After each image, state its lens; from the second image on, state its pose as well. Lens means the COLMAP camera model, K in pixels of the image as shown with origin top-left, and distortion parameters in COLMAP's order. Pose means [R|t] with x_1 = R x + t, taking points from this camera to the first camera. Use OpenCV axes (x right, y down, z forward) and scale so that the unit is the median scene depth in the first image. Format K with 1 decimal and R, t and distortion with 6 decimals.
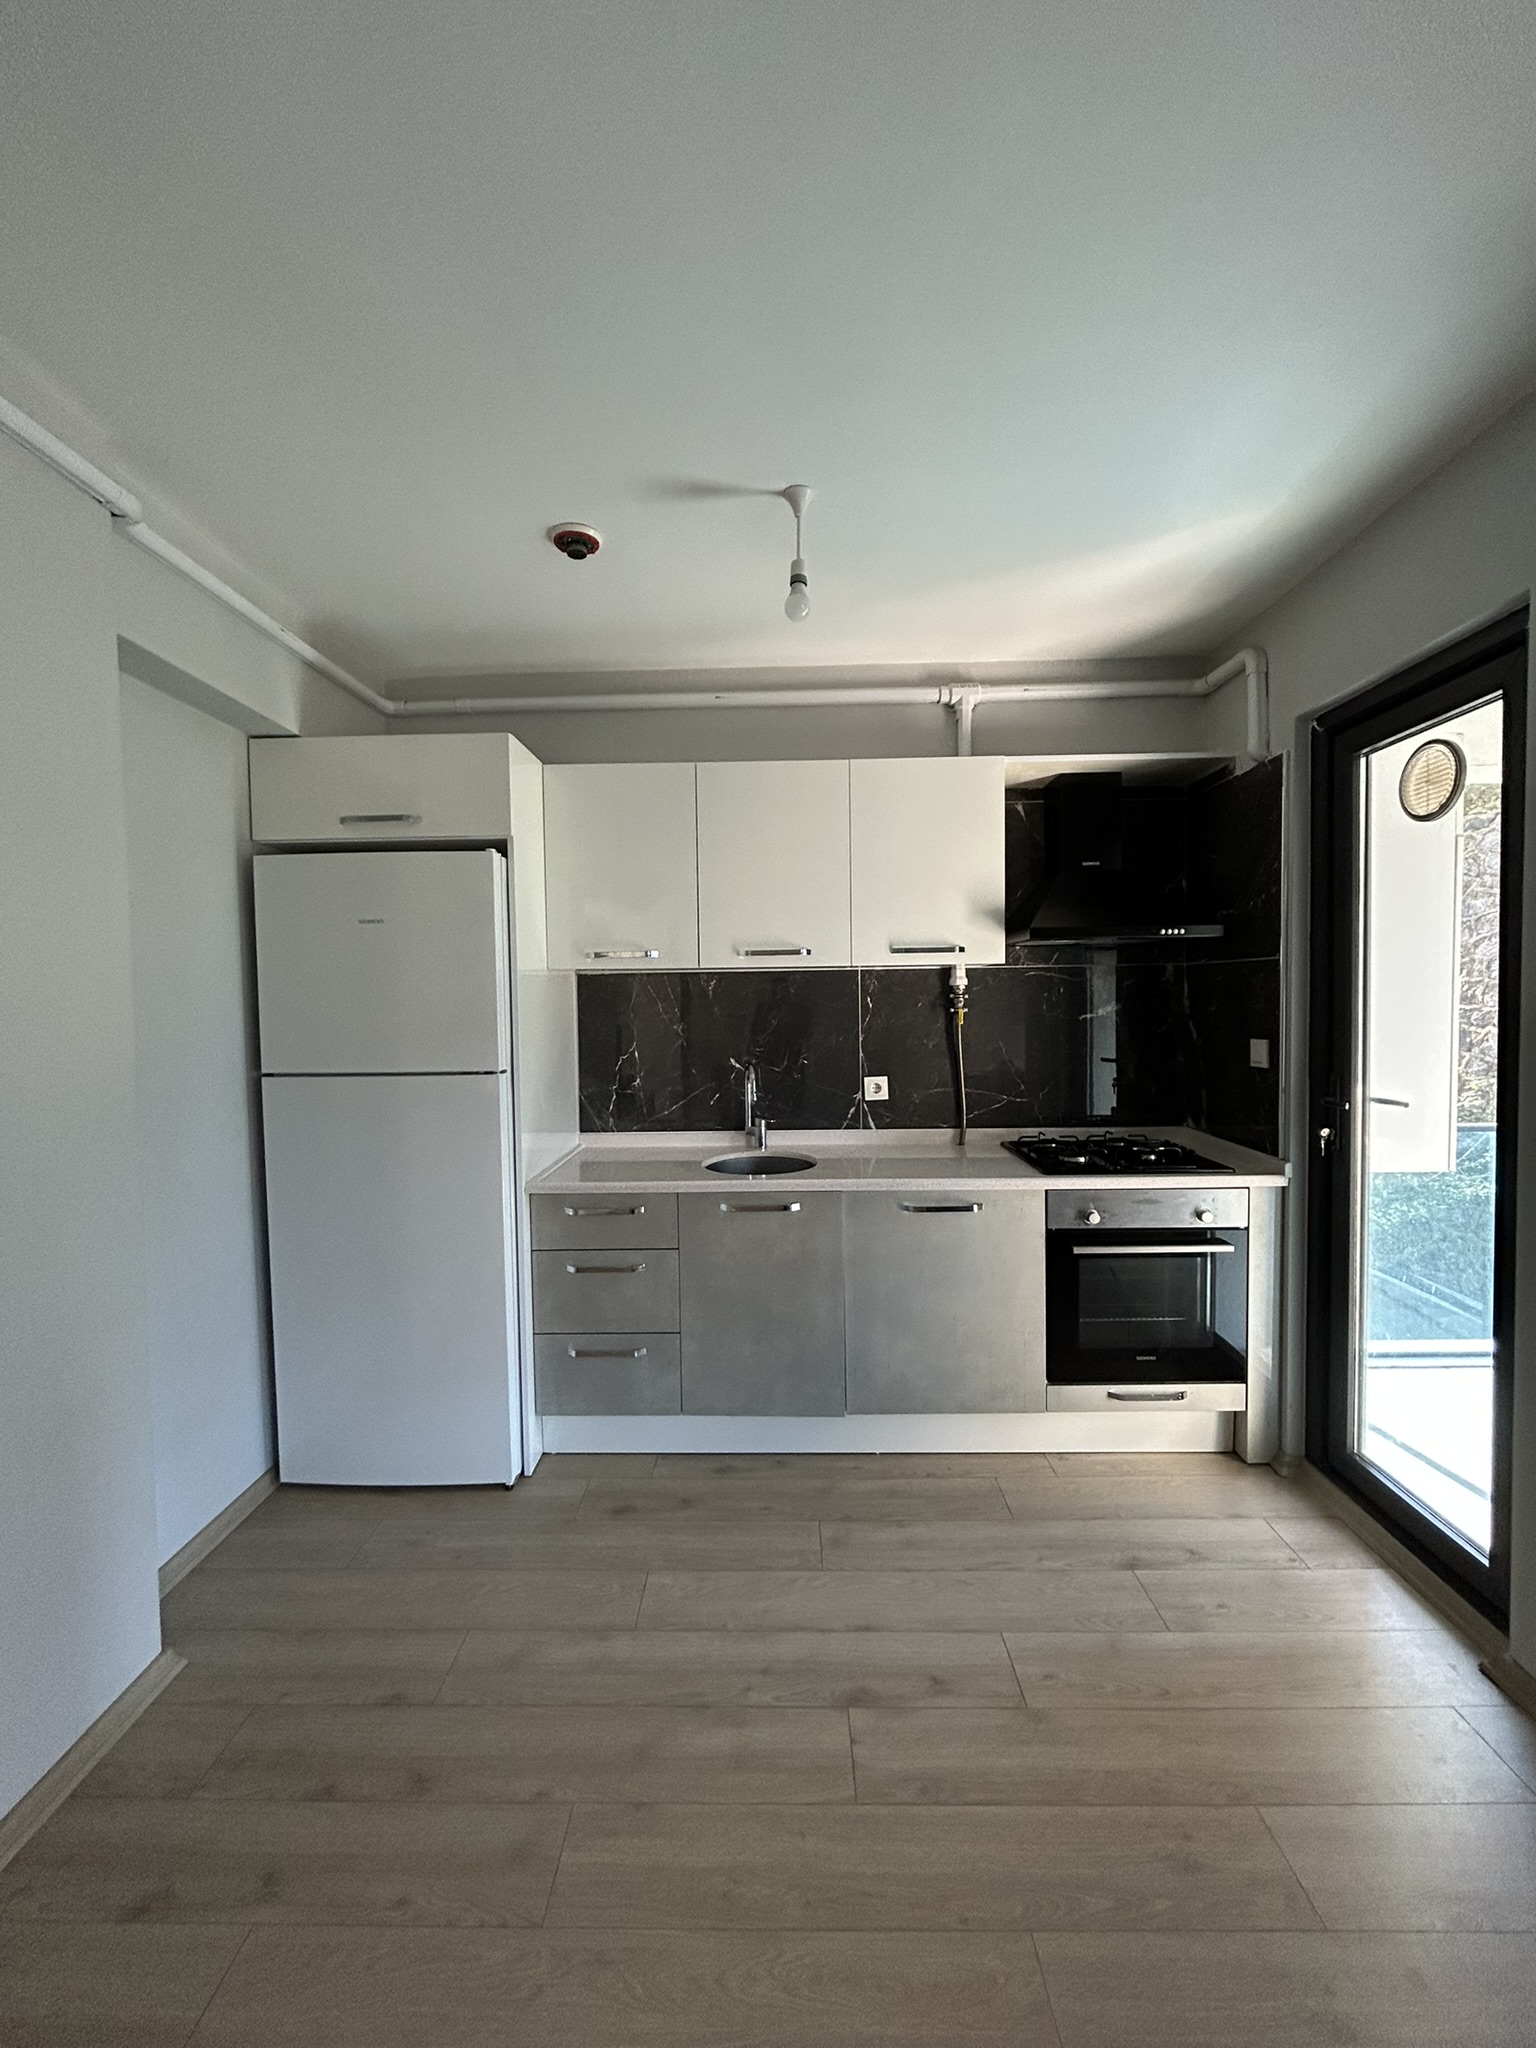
lens RADIAL K [[820.8, 0, 768.0], [0, 820.8, 1024.0], [0, 0, 1]] dist [-0.000492, -0.000073]
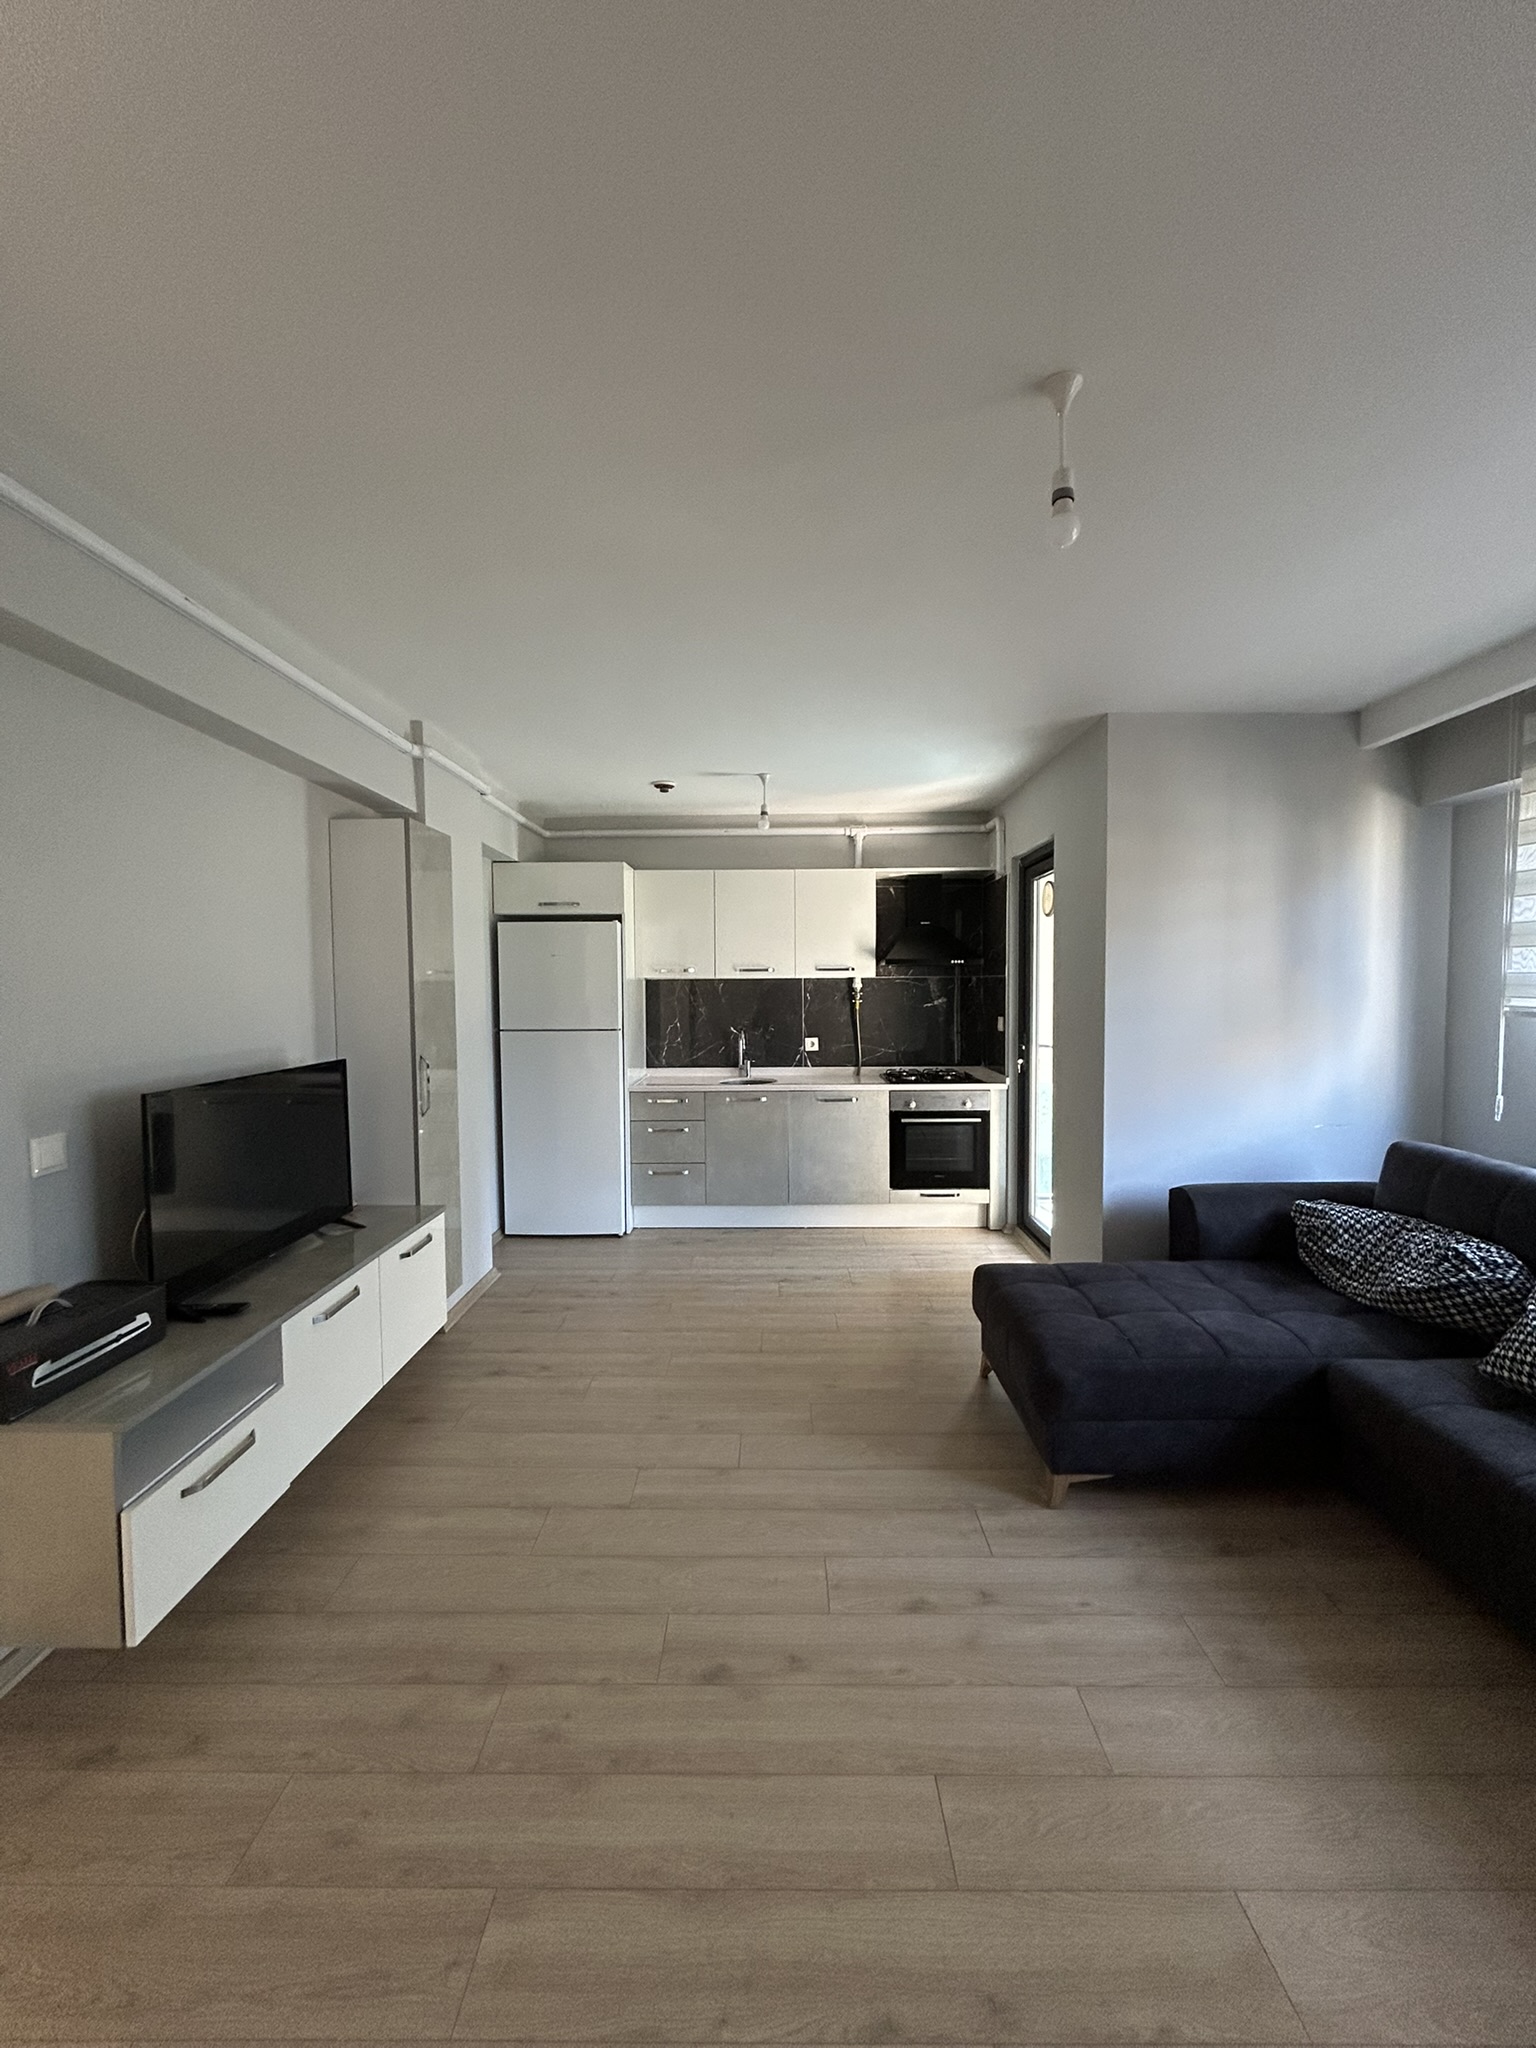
lens RADIAL K [[820.8, 0, 768.0], [0, 820.8, 1024.0], [0, 0, 1]] dist [-0.000492, -0.000073]
pose [[0.999908, 0.006998, 0.011608, 0.018214], [-0.007097, 0.999939, 0.008484, 0.023313], [-0.011548, -0.008565, 0.999897, -0.962911]]
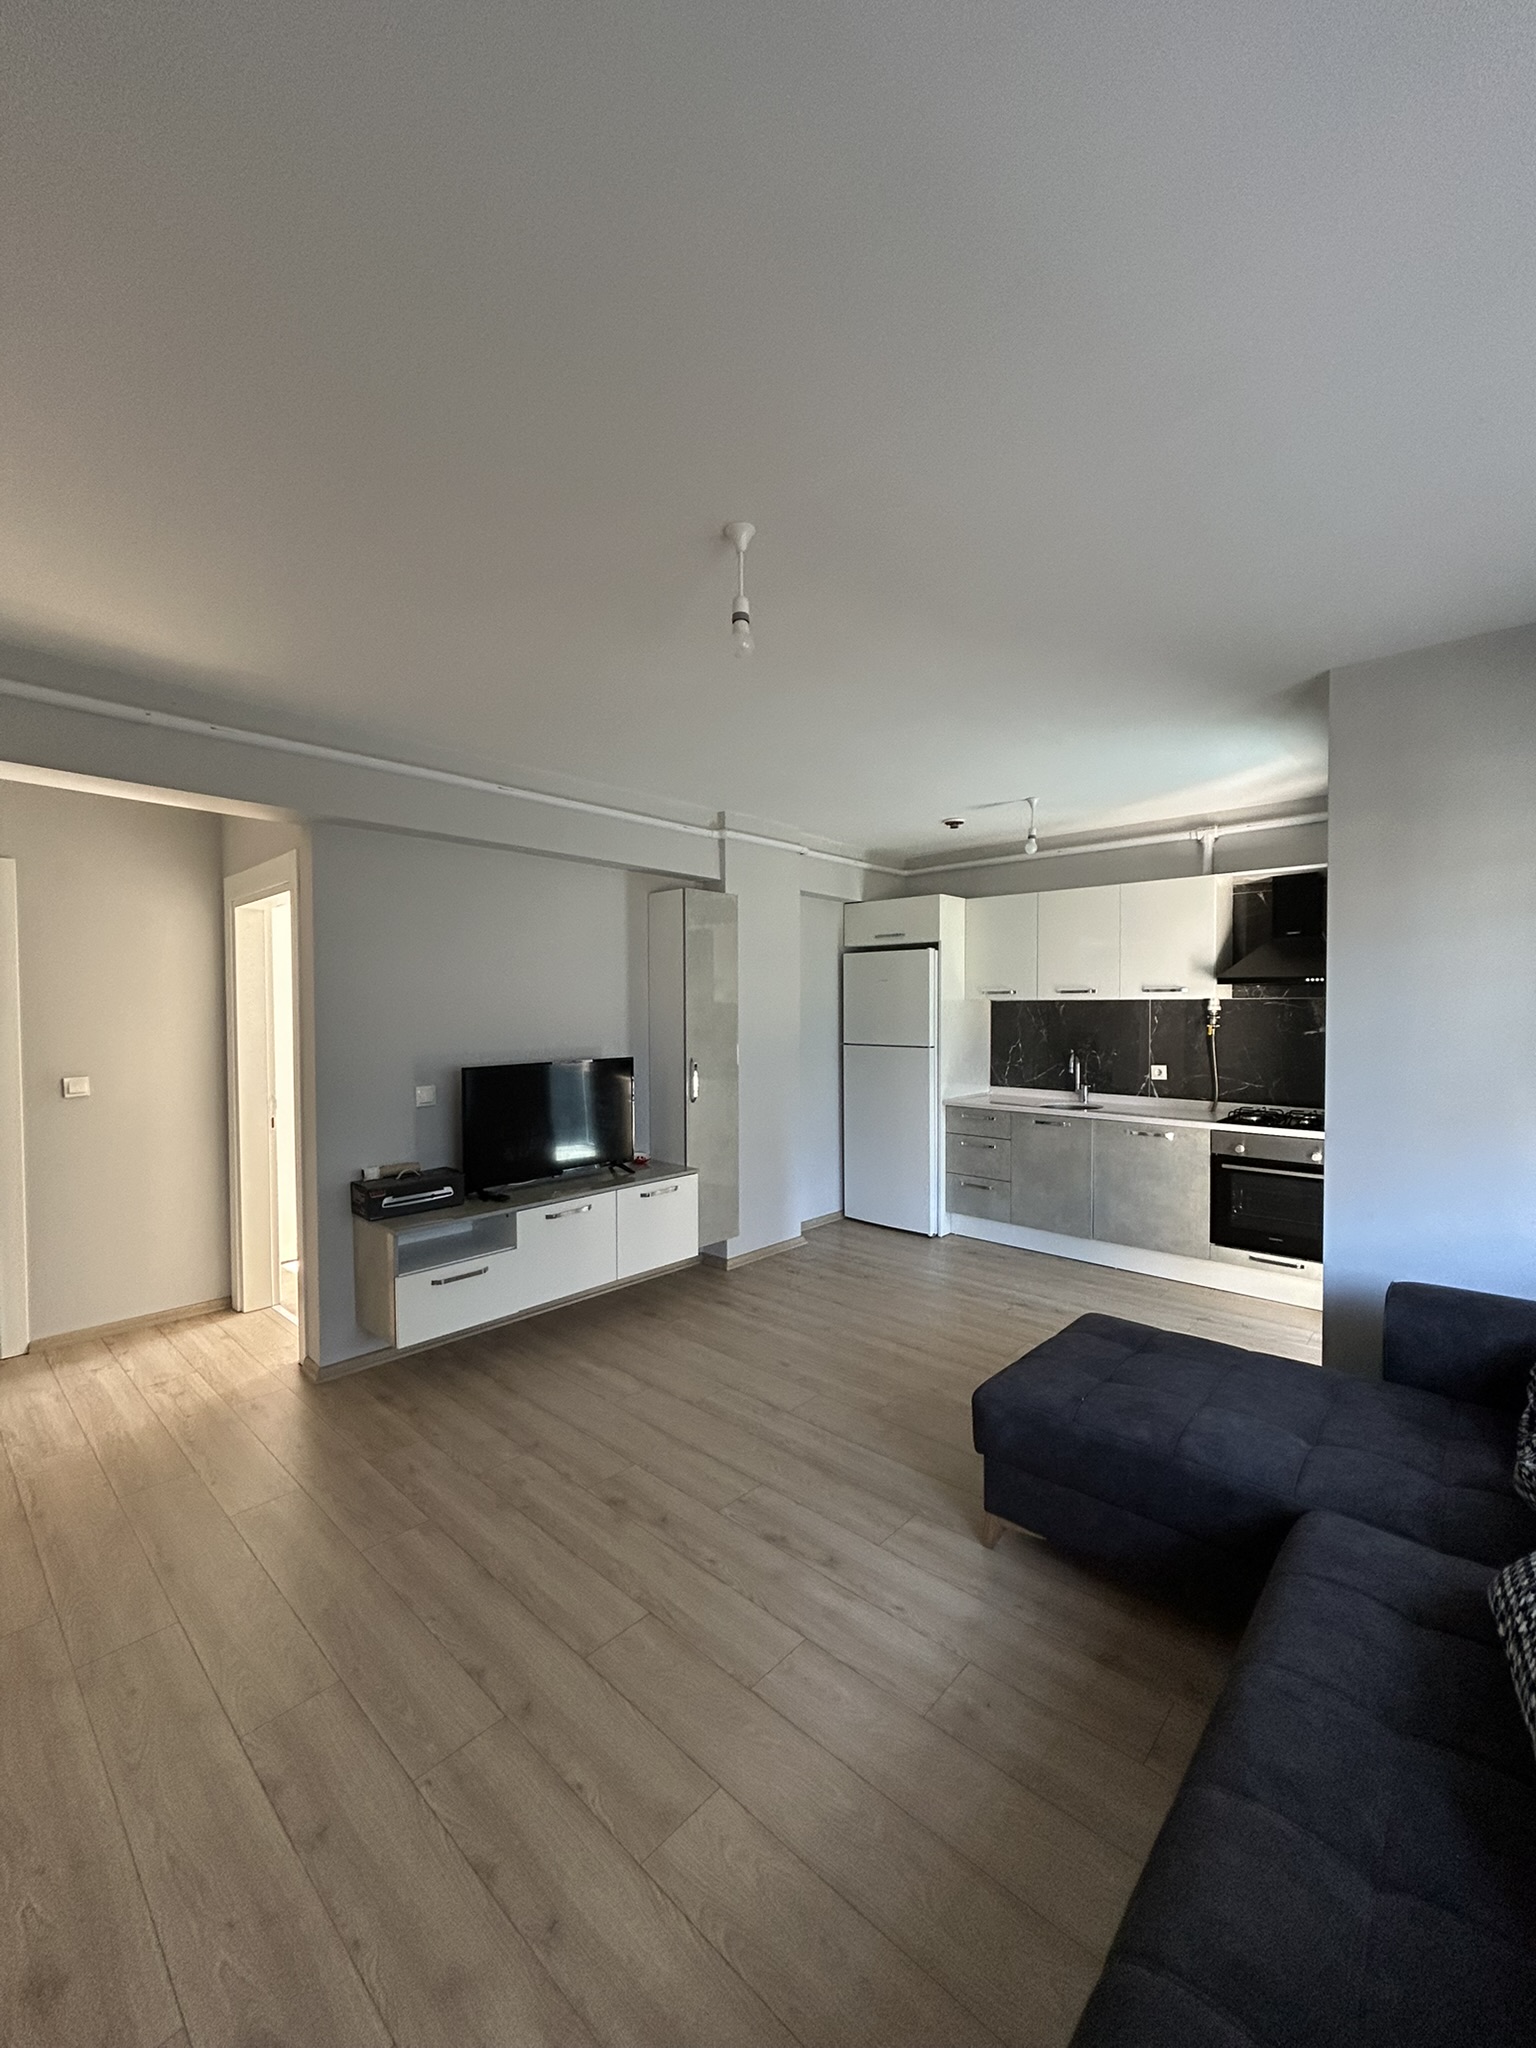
lens RADIAL K [[820.8, 0, 768.0], [0, 820.8, 1024.0], [0, 0, 1]] dist [-0.000492, -0.000073]
pose [[0.751546, 0.026646, -0.659142, 0.751211], [-0.032997, 0.999452, 0.002781, 0.003674], [0.658855, 0.019660, 0.752013, -0.898738]]
